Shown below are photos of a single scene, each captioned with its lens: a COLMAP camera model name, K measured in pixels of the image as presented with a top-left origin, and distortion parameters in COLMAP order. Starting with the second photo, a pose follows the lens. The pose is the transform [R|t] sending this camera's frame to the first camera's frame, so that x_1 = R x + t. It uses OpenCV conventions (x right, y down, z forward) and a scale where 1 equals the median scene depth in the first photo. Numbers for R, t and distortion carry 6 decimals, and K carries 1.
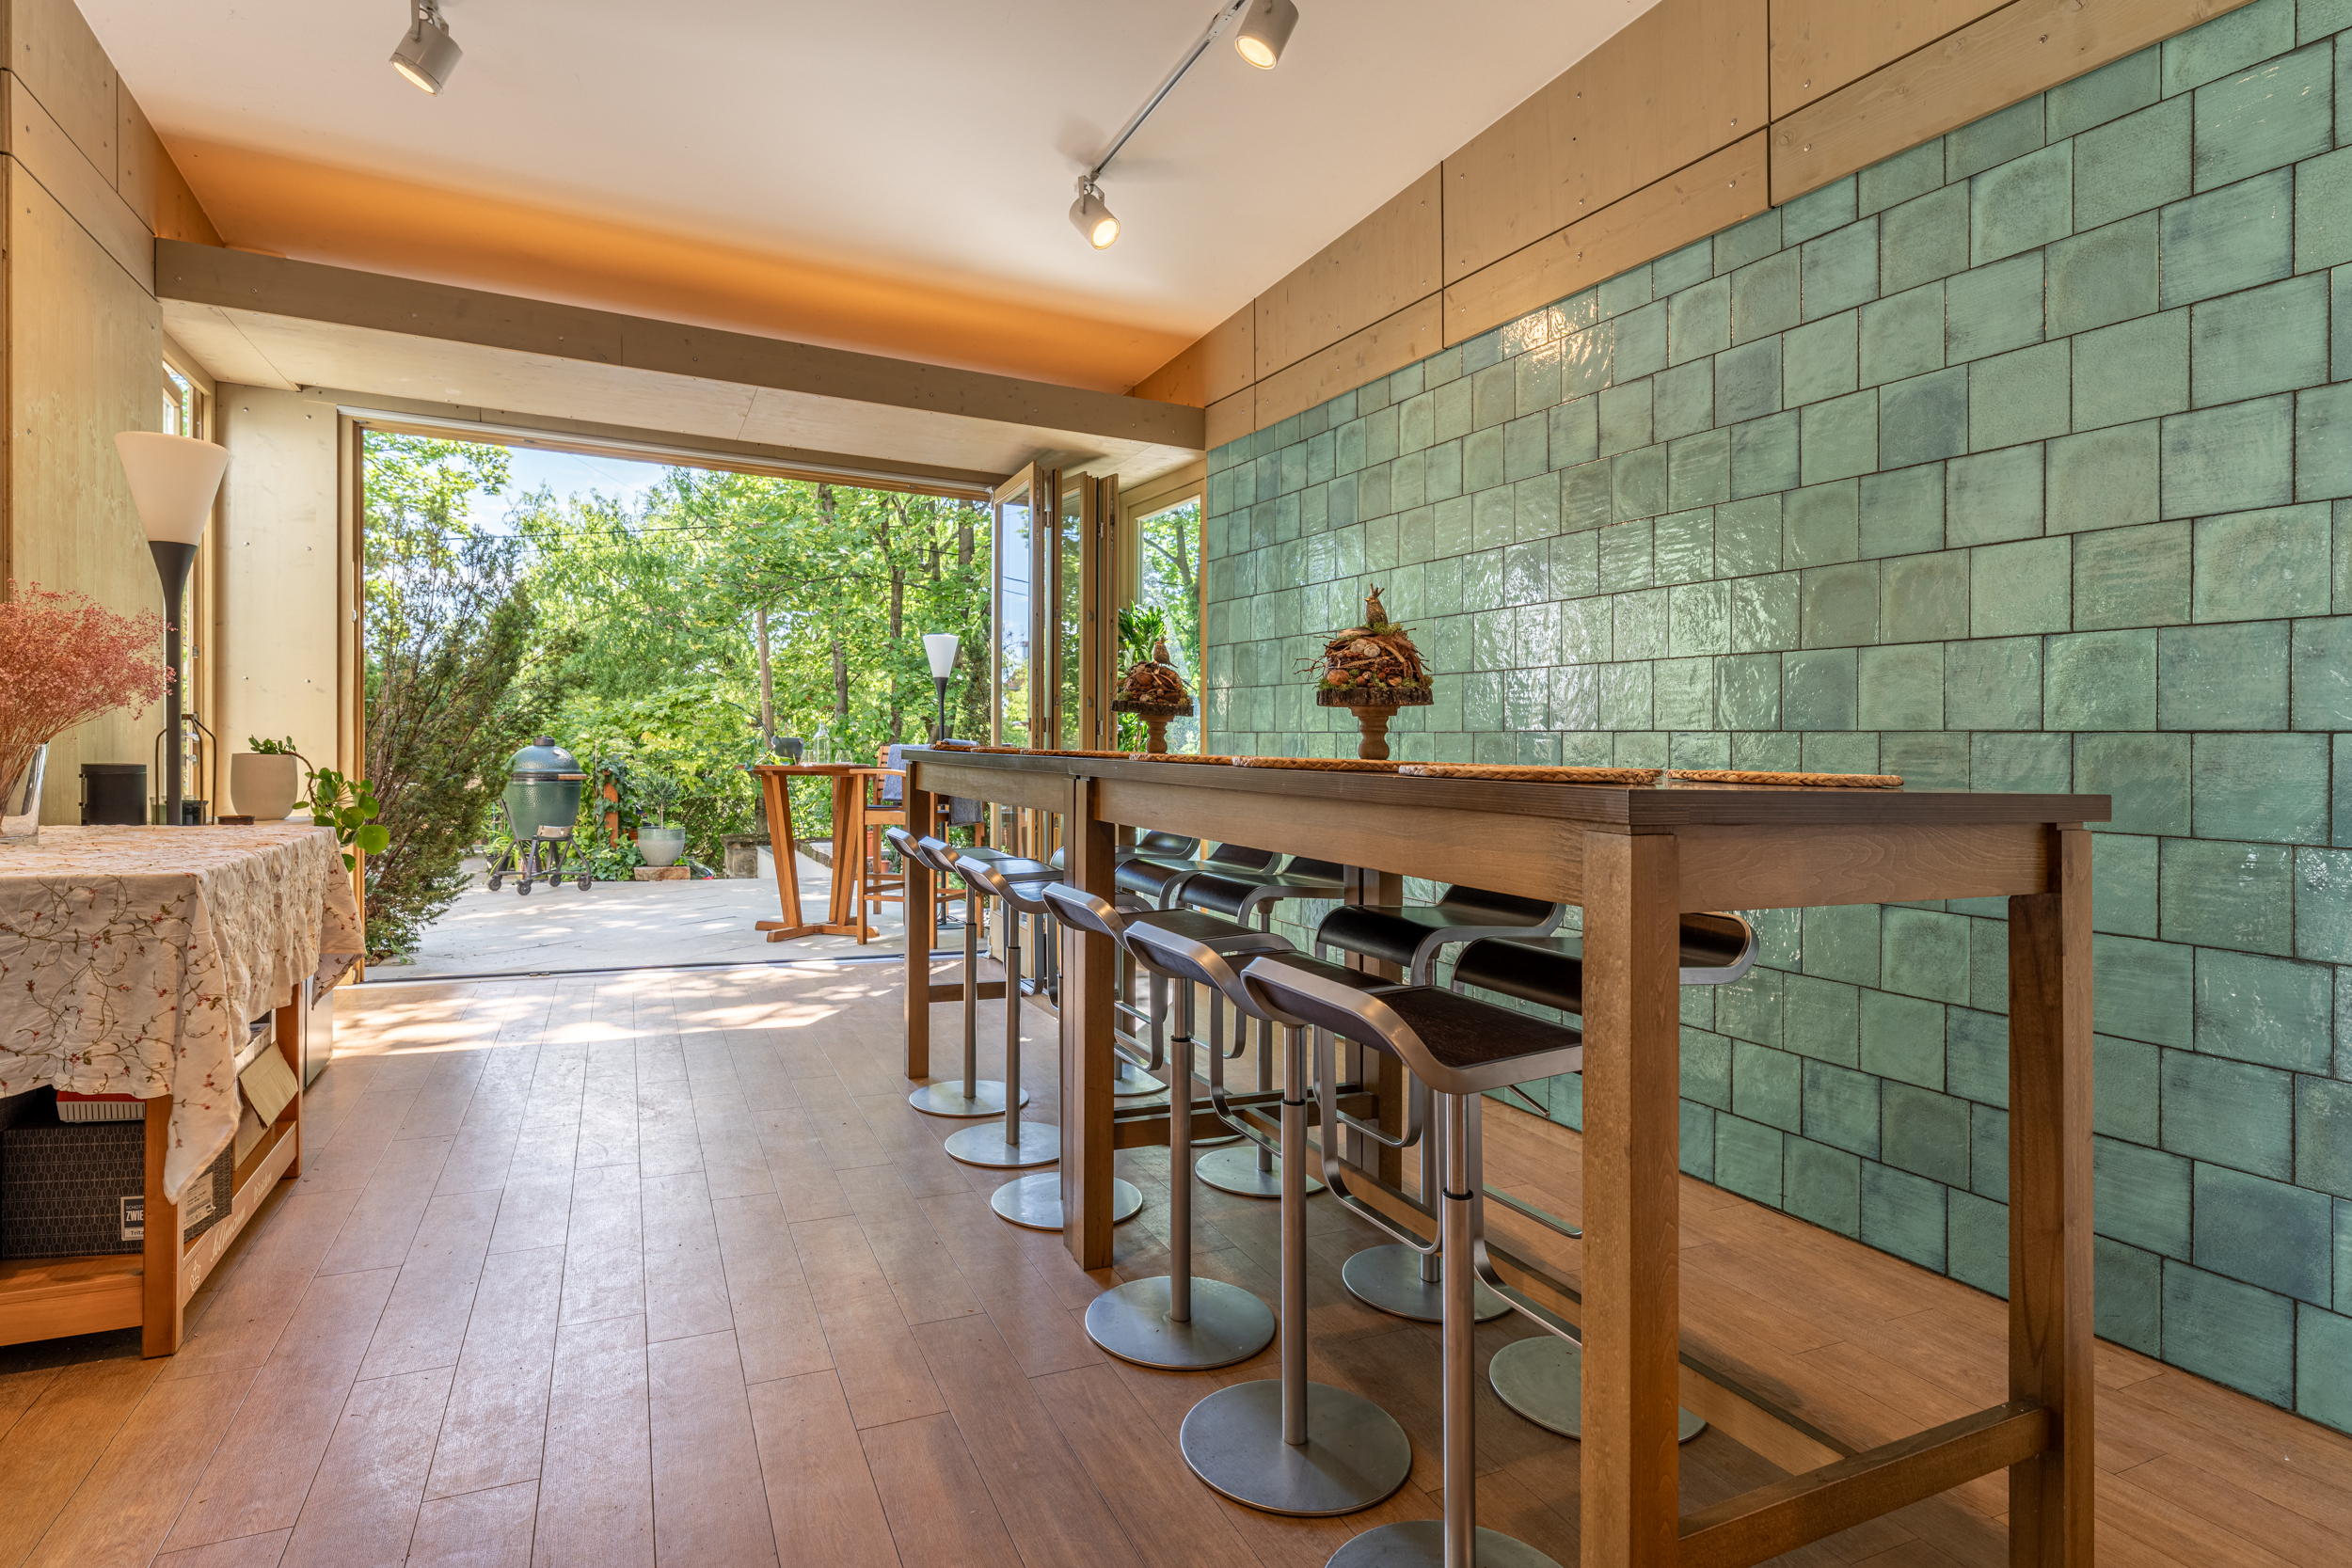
lens RADIAL K [[1221.4, 0, 1209.8], [0, 1221.4, 816.2], [0, 0, 1]] dist [-0.000468, -0.001391]
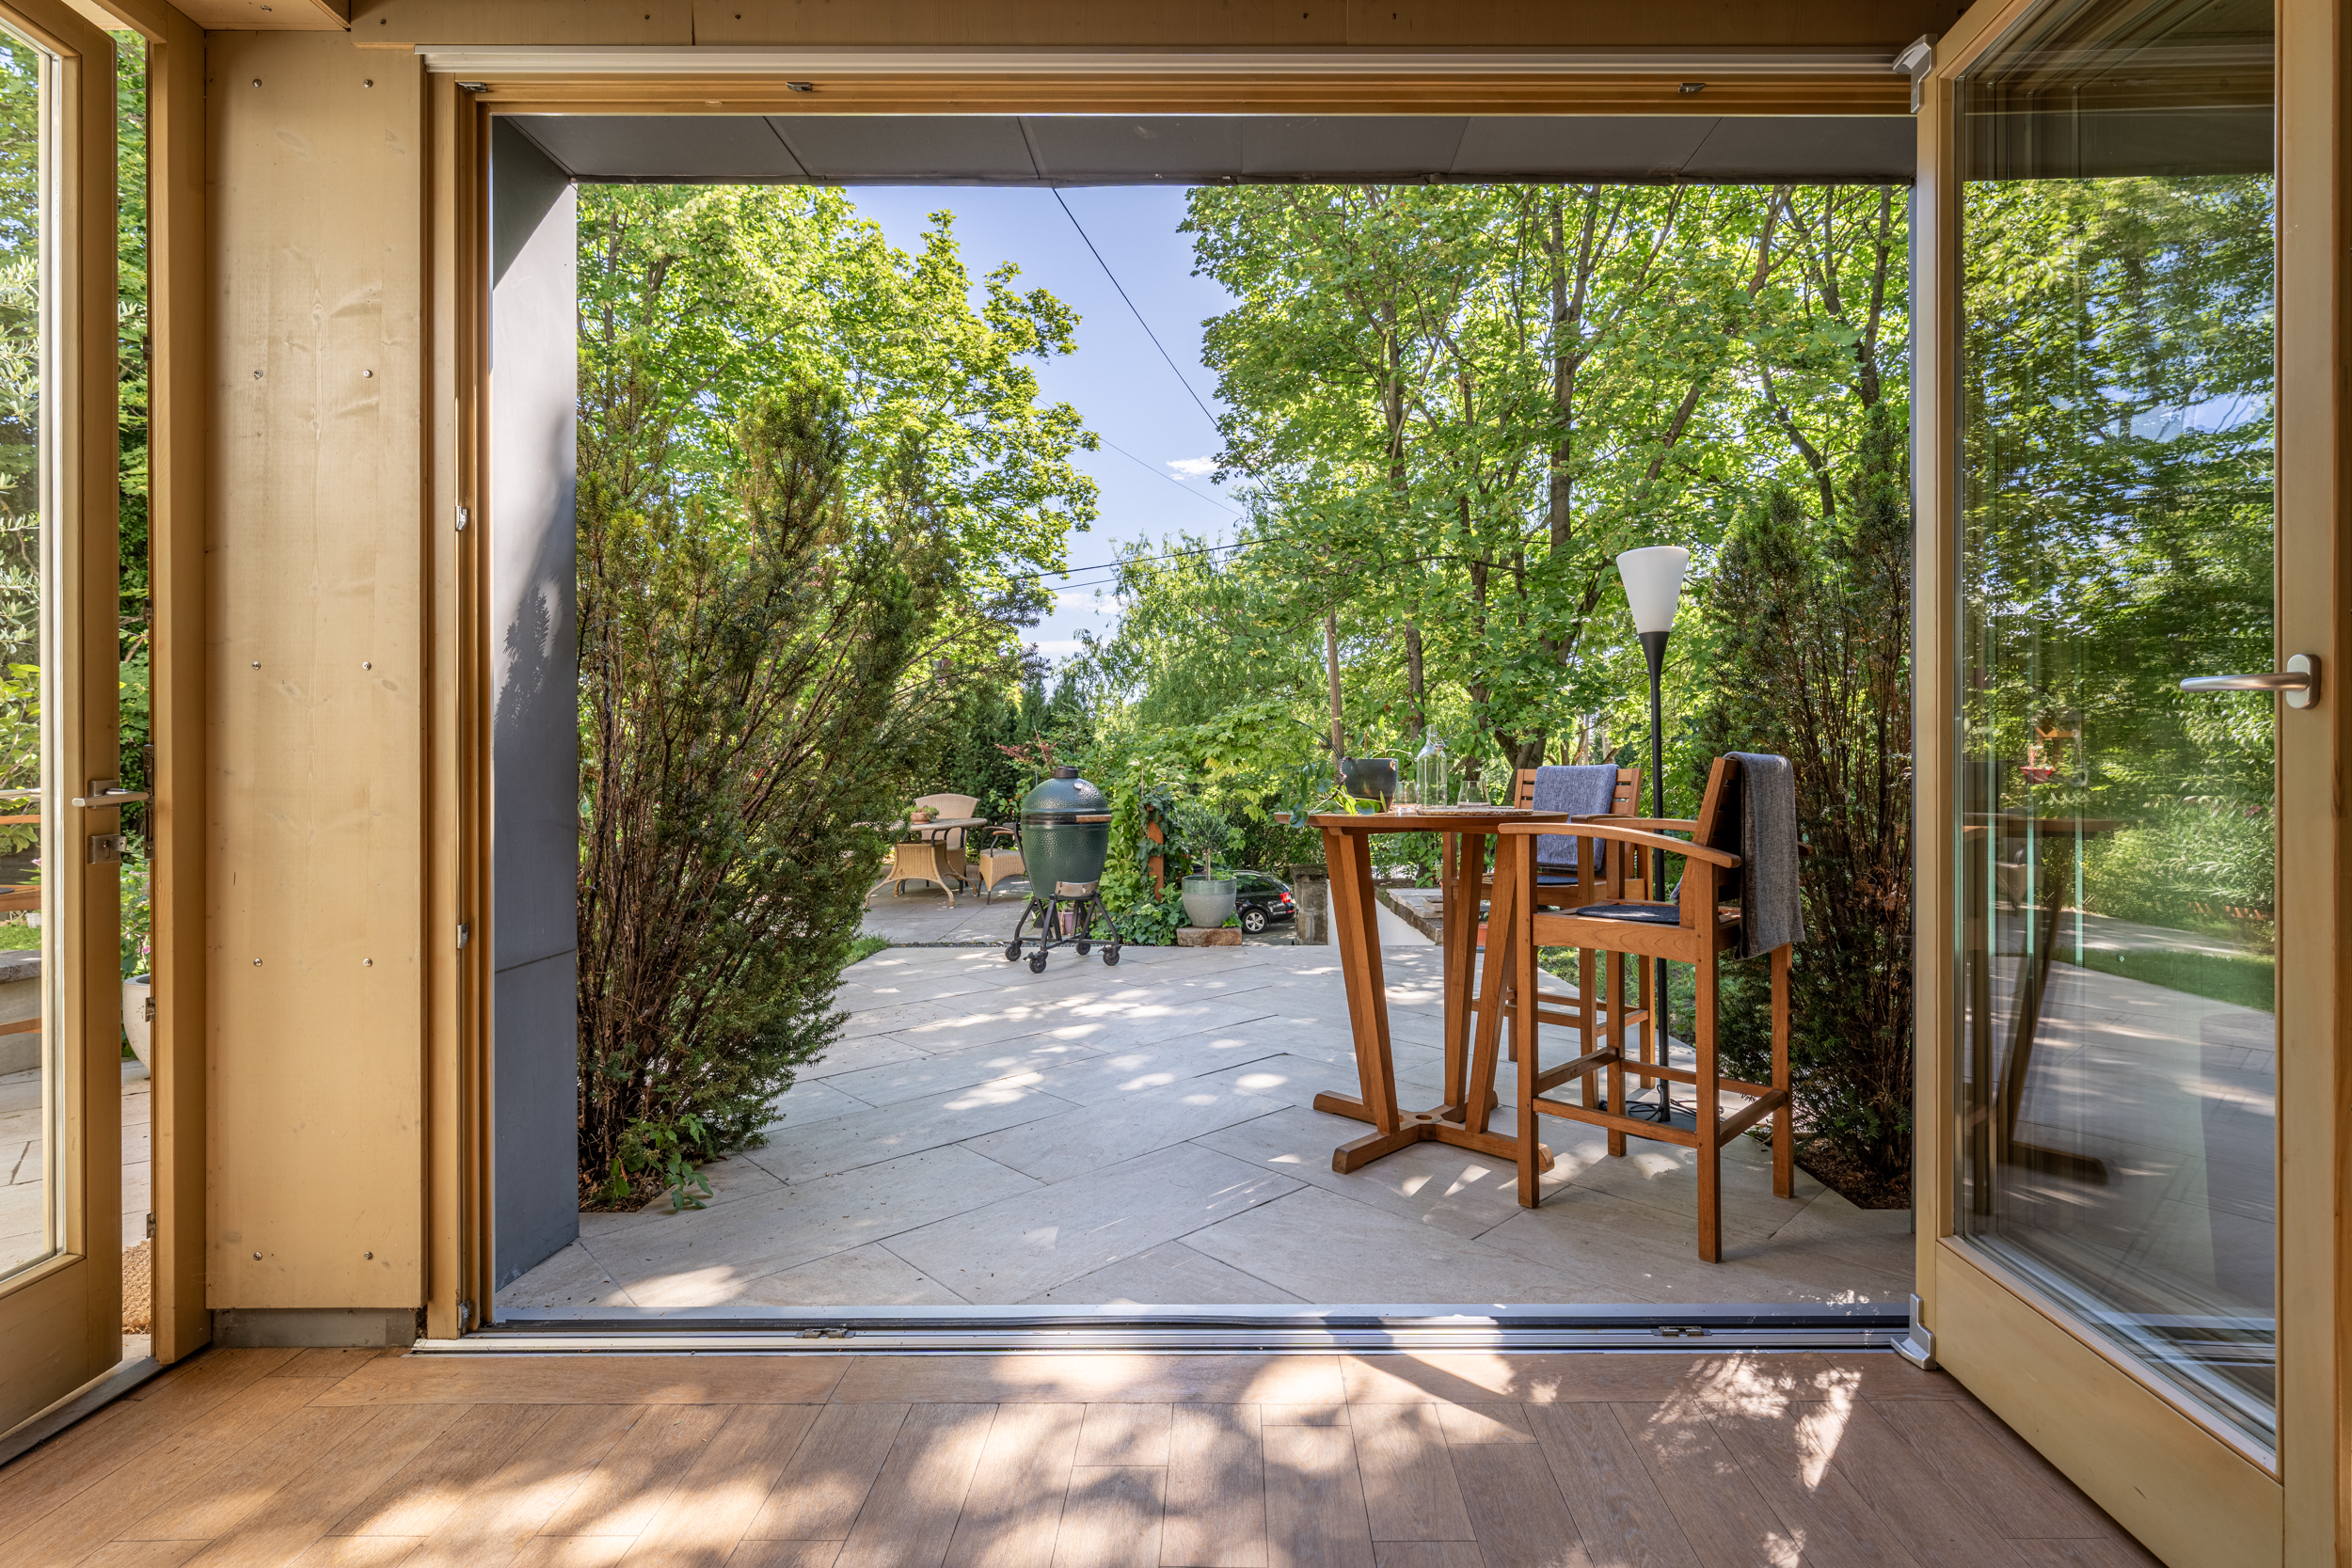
lens RADIAL K [[1022.4, 0, 1233.9], [0, 1022.4, 787.6], [0, 0, 1]] dist [0.000792, 0.000013]
pose [[0.900337, -0.016355, -0.434887, -0.239869], [0.002105, 0.999446, -0.033230, -0.043747], [0.435189, 0.029002, 0.899872, 0.673231]]
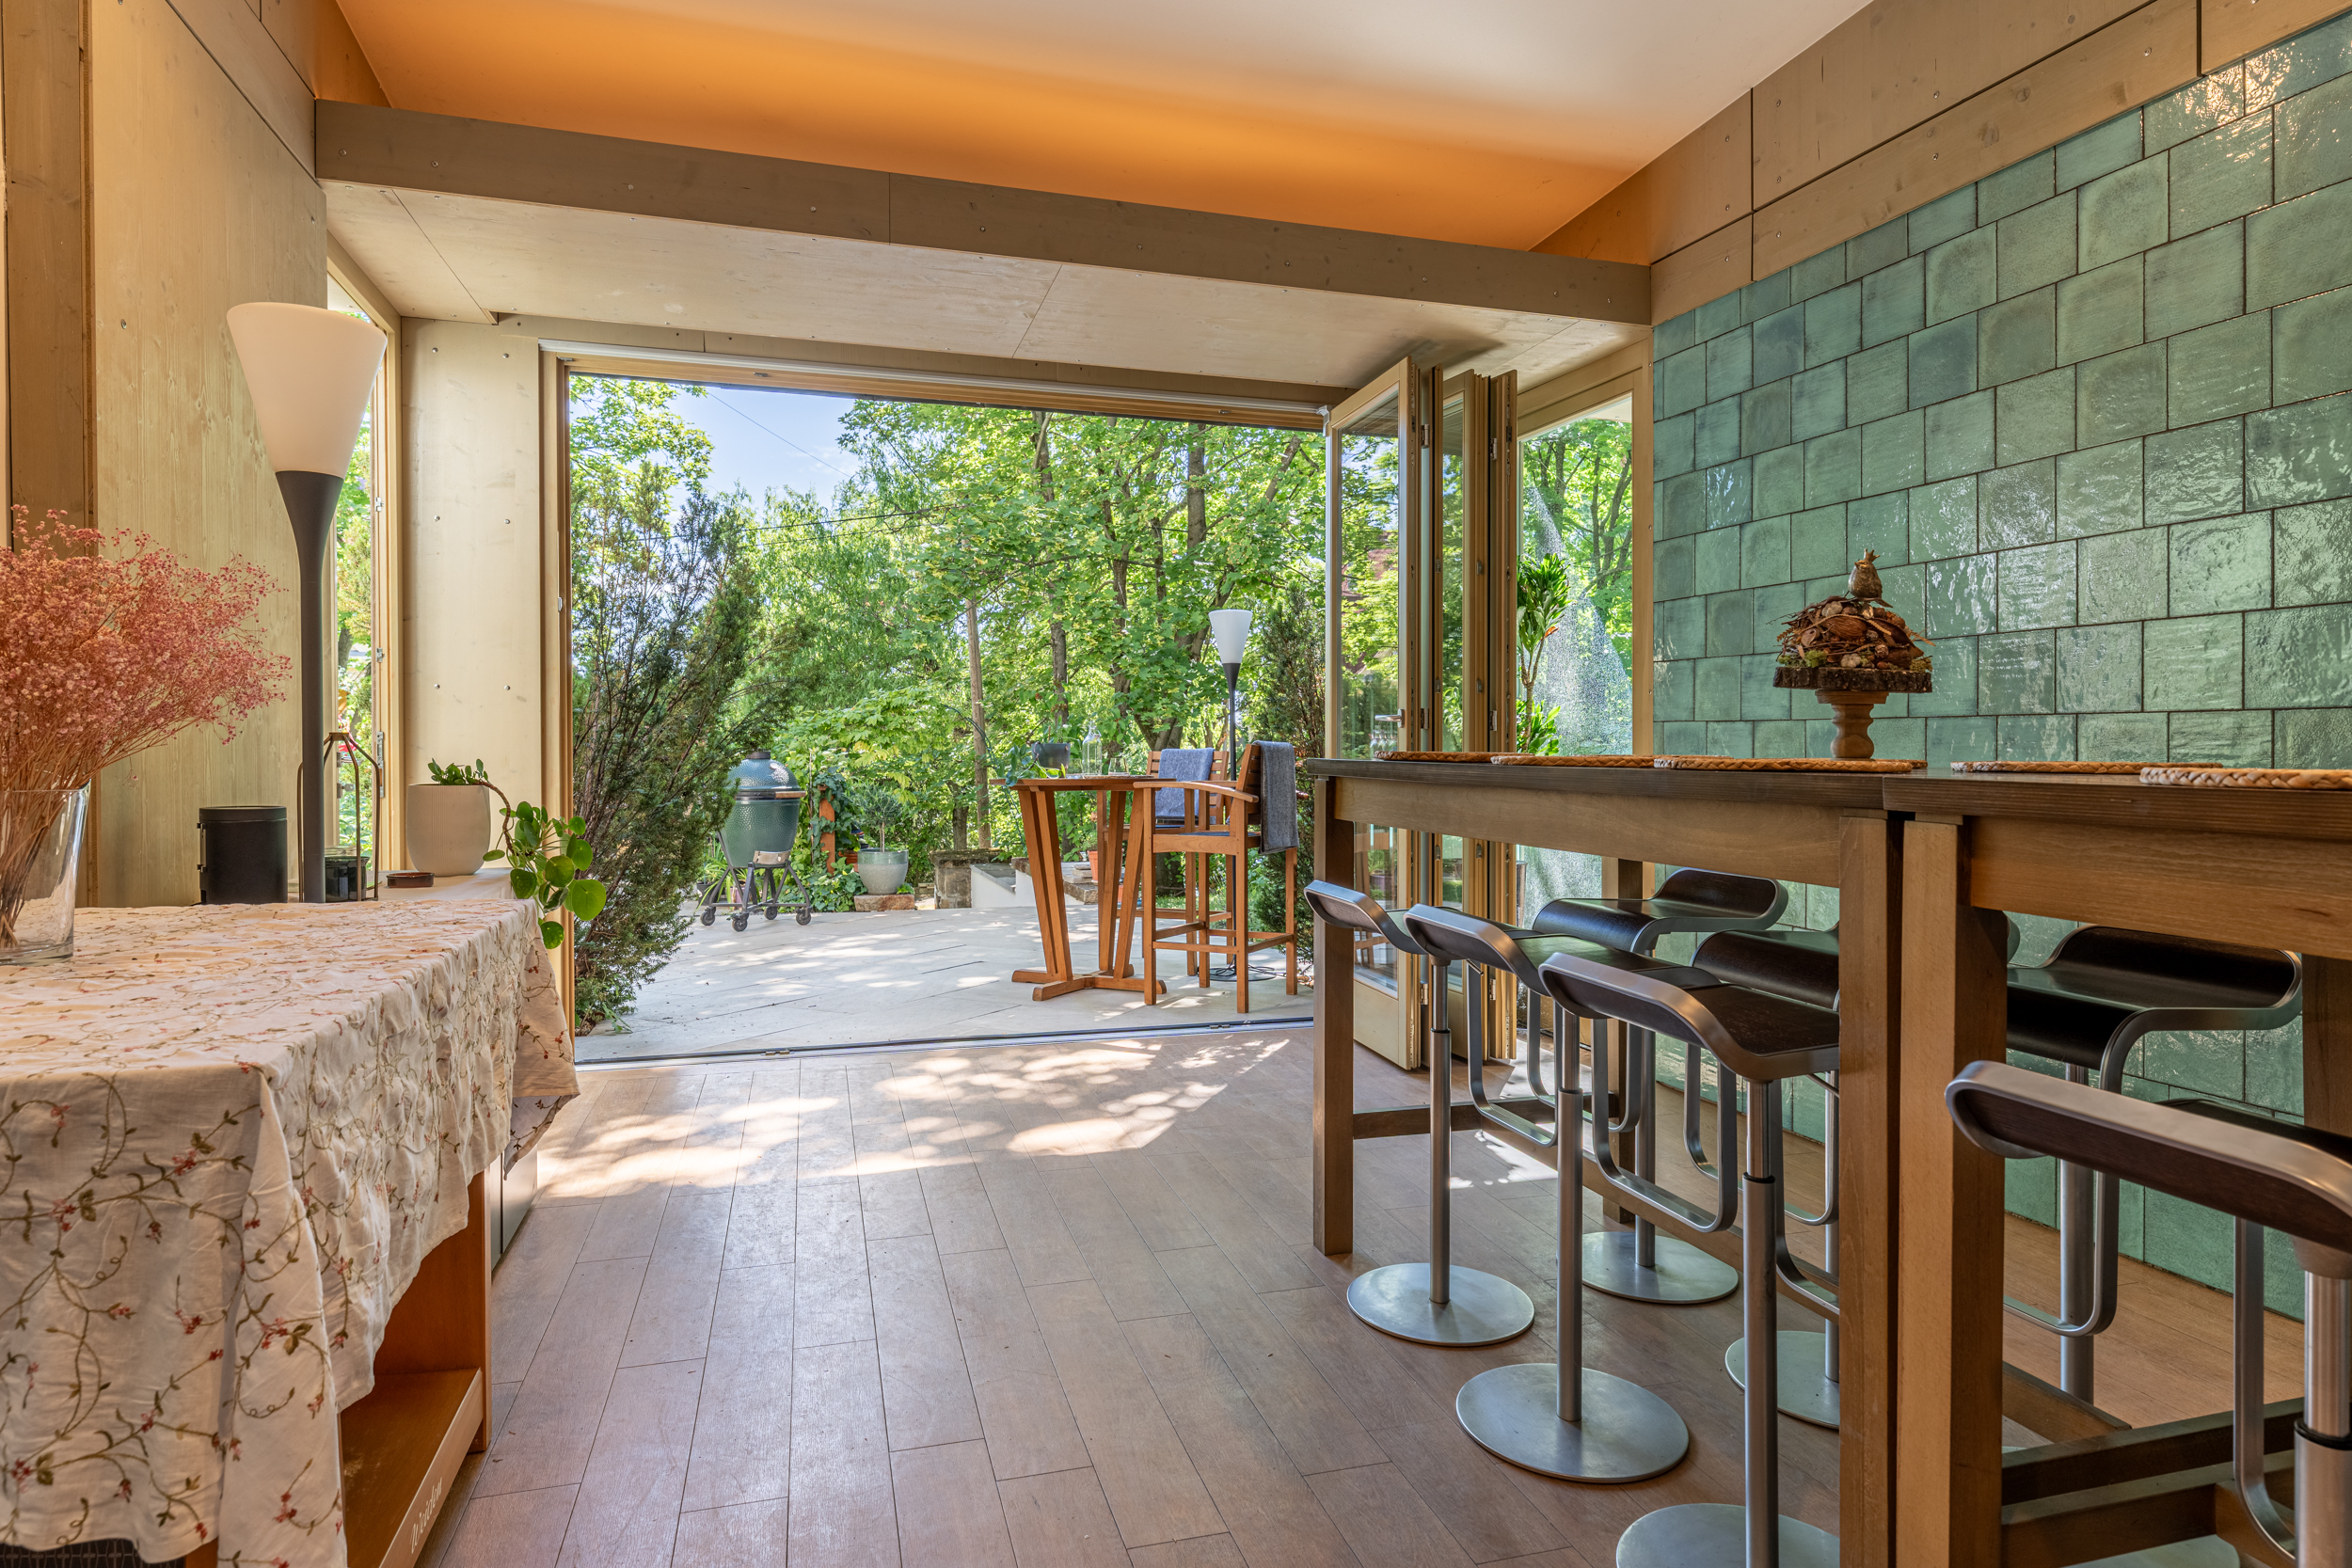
lens RADIAL K [[1300.0, 0, 1186.9], [0, 1300.0, 797.8], [0, 0, 1]] dist [-0.000562, -0.000400]
pose [[0.986619, -0.016515, -0.162203, -0.138020], [0.014047, 0.999768, -0.016349, -0.015602], [0.162435, 0.013852, 0.986622, 0.197303]]
